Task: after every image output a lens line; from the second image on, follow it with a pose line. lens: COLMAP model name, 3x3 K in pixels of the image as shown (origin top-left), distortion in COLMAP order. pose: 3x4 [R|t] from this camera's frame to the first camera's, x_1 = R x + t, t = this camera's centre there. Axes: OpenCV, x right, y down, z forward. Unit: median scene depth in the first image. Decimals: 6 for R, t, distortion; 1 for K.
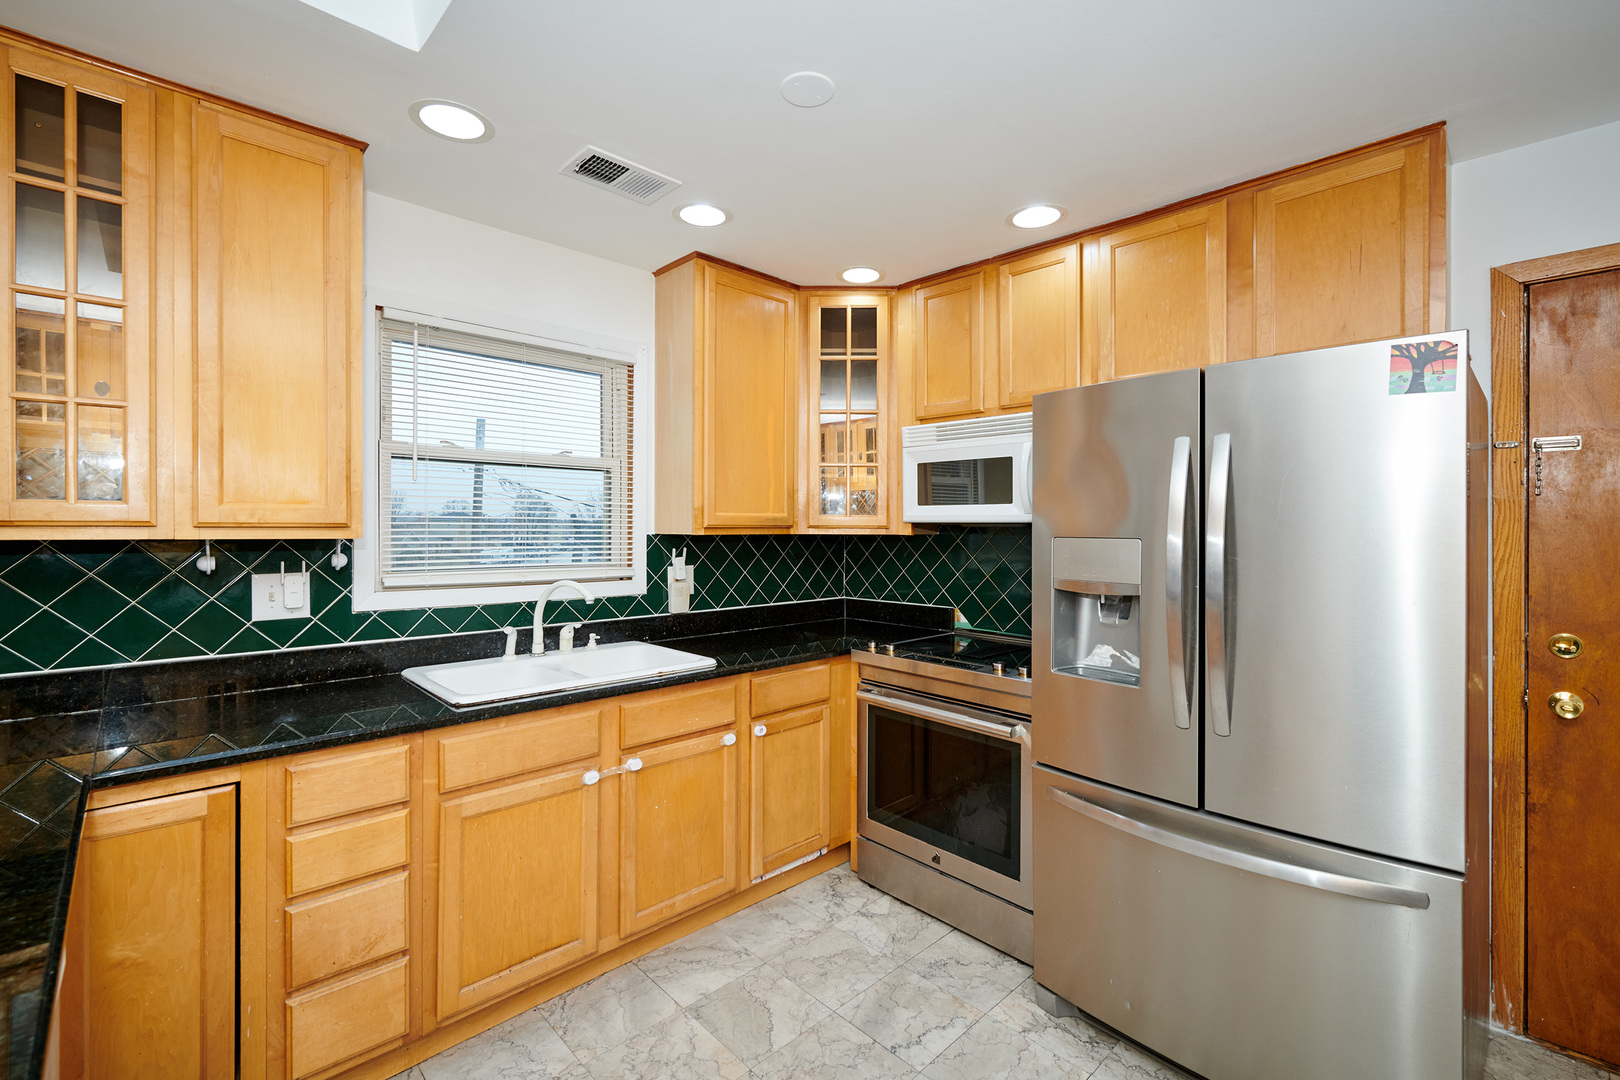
lens RADIAL K [[696.0, 0, 811.3], [0, 696.0, 528.9], [0, 0, 1]] dist [0.001223, 0.000139]
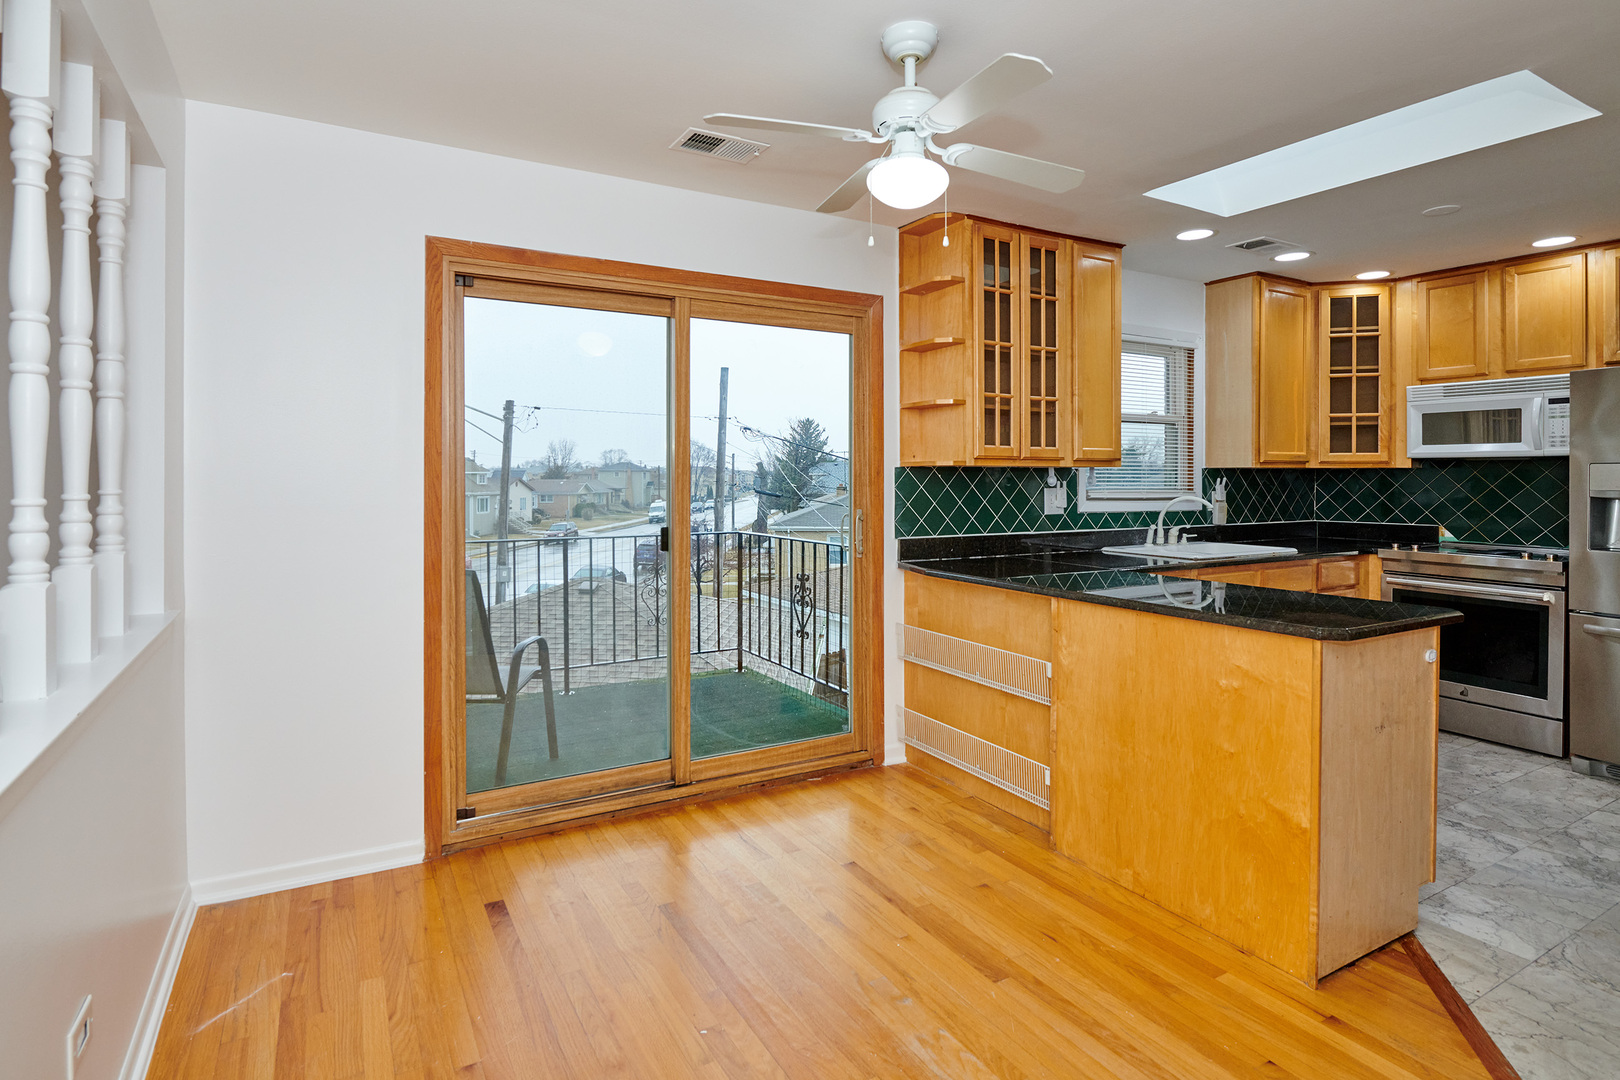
lens RADIAL K [[815.6, 0, 801.4], [0, 815.6, 482.3], [0, 0, 1]] dist [-0.002487, -0.000011]
pose [[0.967422, -0.002545, -0.253158, -0.687446], [0.003421, 0.999990, 0.003019, 0.033001], [0.253147, -0.003786, 0.967420, -0.924657]]
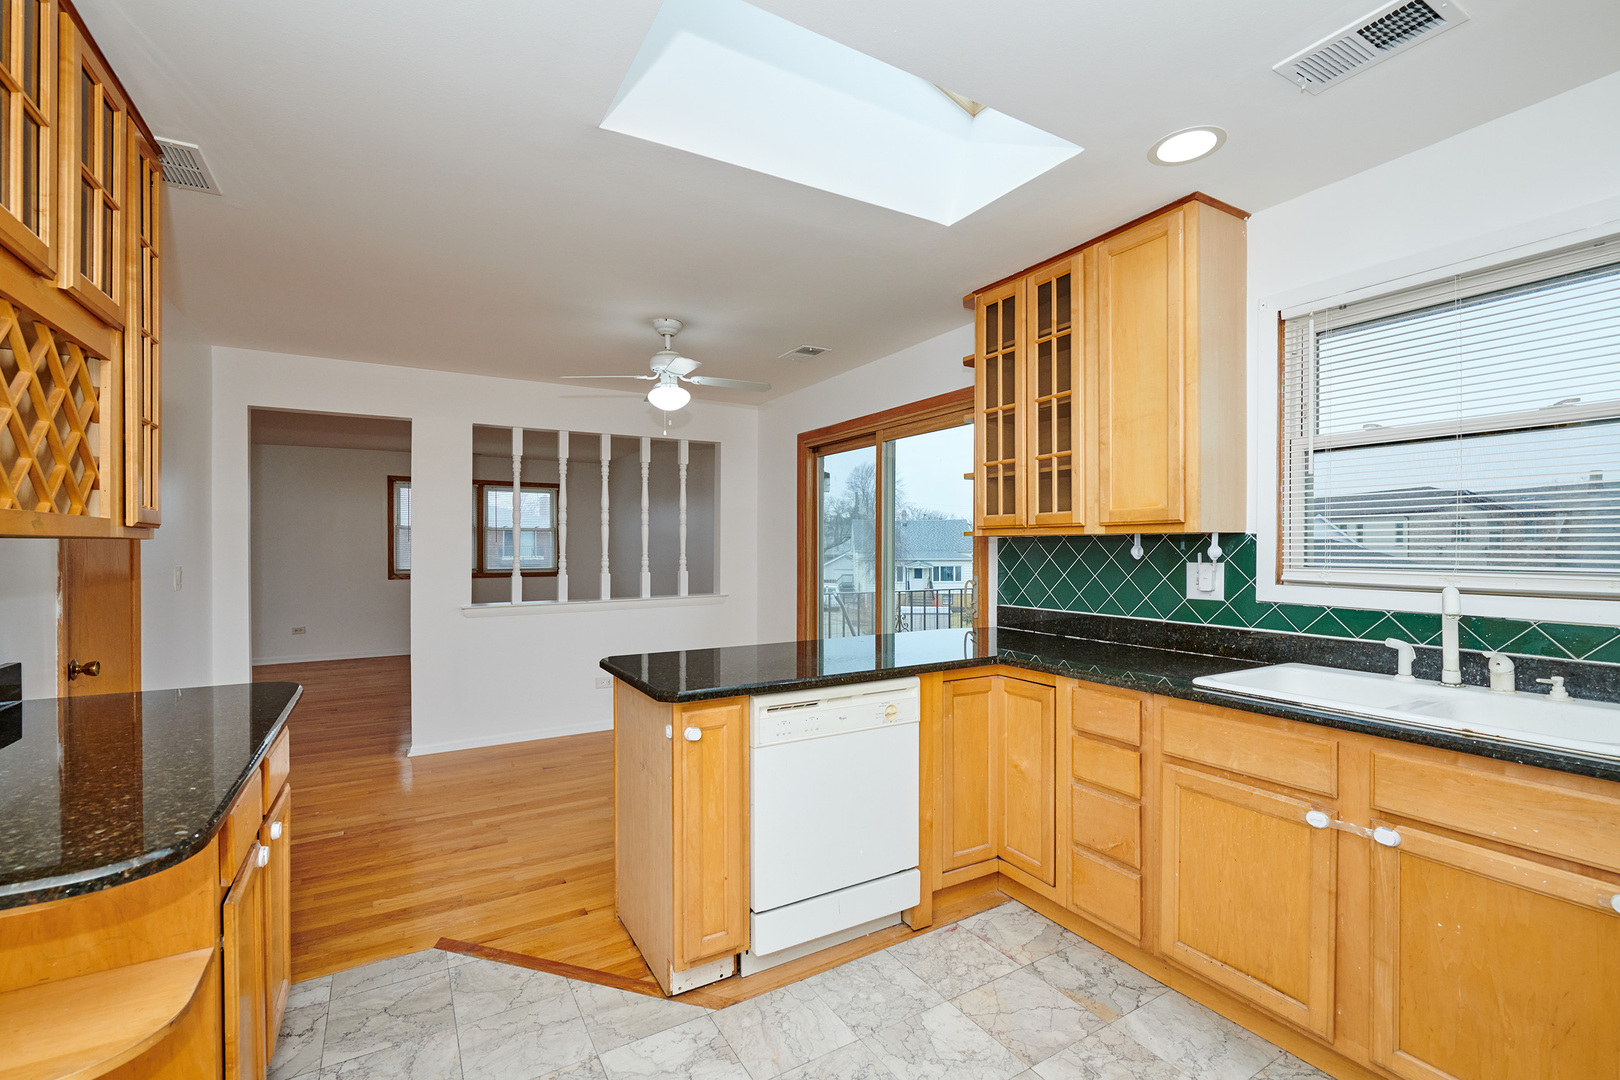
lens RADIAL K [[711.9, 0, 812.7], [0, 711.9, 550.5], [0, 0, 1]] dist [-0.000634, -0.000068]
pose [[-0.231122, 0.000907, -0.972924, 0.505110], [-0.000864, 0.999999, 0.001138, 0.033445], [0.972924, 0.001104, -0.231121, 0.494372]]
